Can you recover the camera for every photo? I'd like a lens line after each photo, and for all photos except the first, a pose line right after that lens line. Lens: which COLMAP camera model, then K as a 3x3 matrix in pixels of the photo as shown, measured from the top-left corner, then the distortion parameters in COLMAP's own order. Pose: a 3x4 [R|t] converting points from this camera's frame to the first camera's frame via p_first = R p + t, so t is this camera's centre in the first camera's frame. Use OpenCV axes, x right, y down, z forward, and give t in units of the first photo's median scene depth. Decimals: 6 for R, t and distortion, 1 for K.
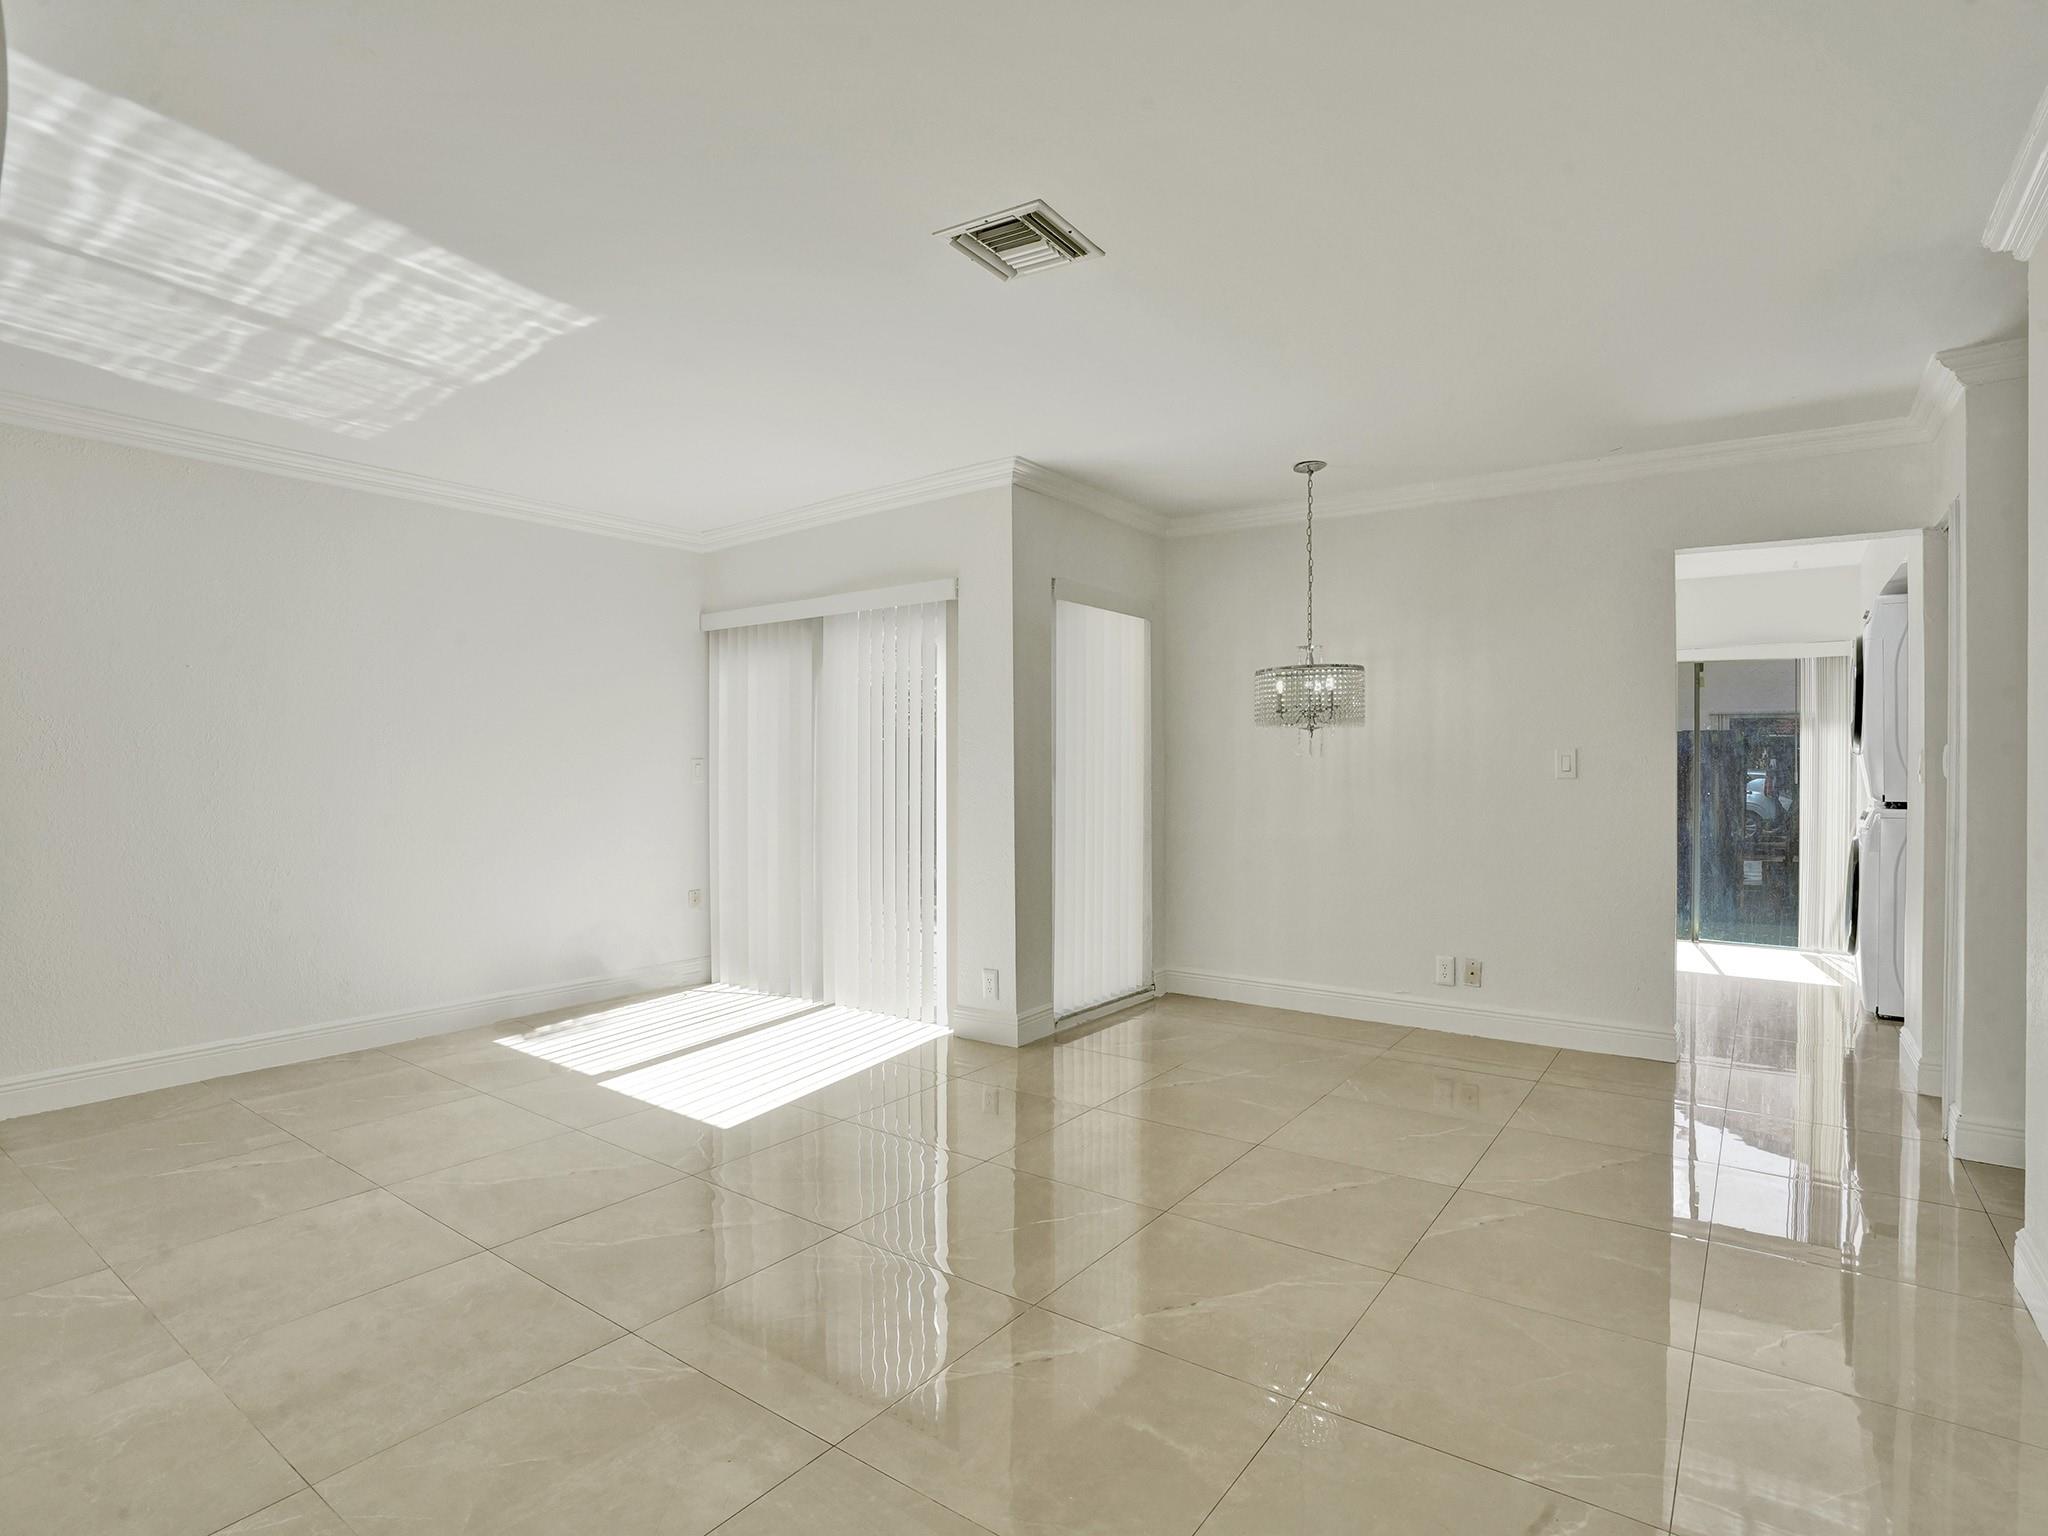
lens RADIAL K [[1064.0, 0, 1021.6], [0, 1064.0, 769.3], [0, 0, 1]] dist [-0.072767, 0.030304]
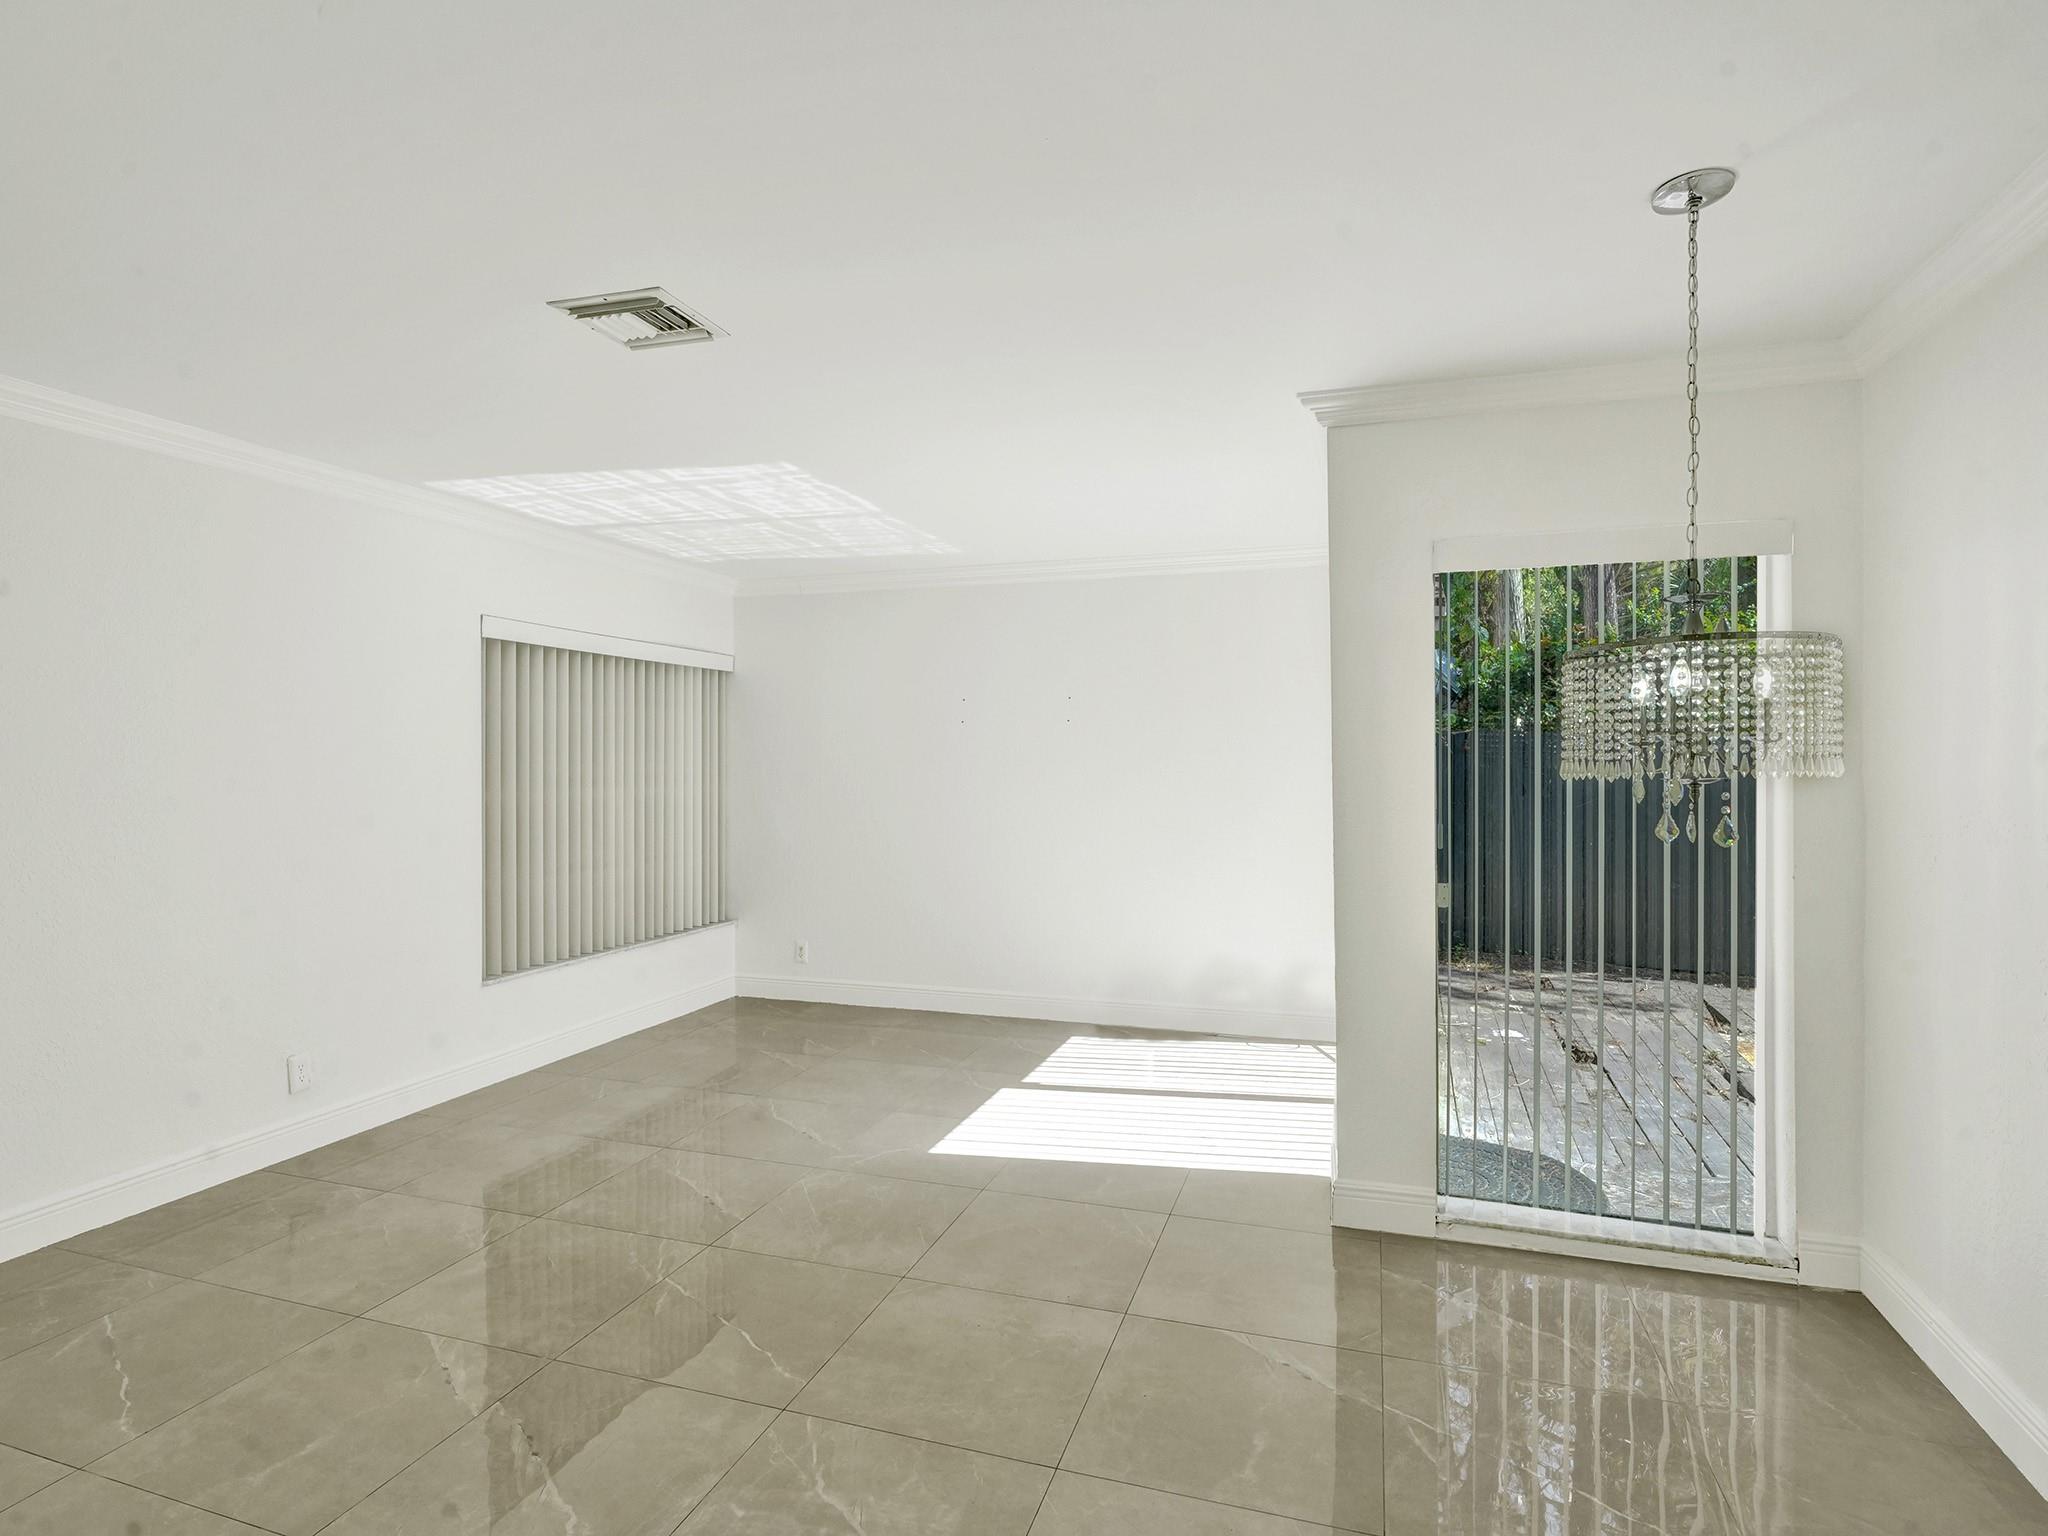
lens RADIAL K [[1064.0, 0, 1021.6], [0, 1064.0, 769.3], [0, 0, 1]] dist [-0.072767, 0.030304]
pose [[0.308500, 0.005530, -0.951208, 0.733790], [-0.000932, 0.999984, 0.005511, -0.054338], [0.951224, -0.000814, 0.308501, 0.712427]]
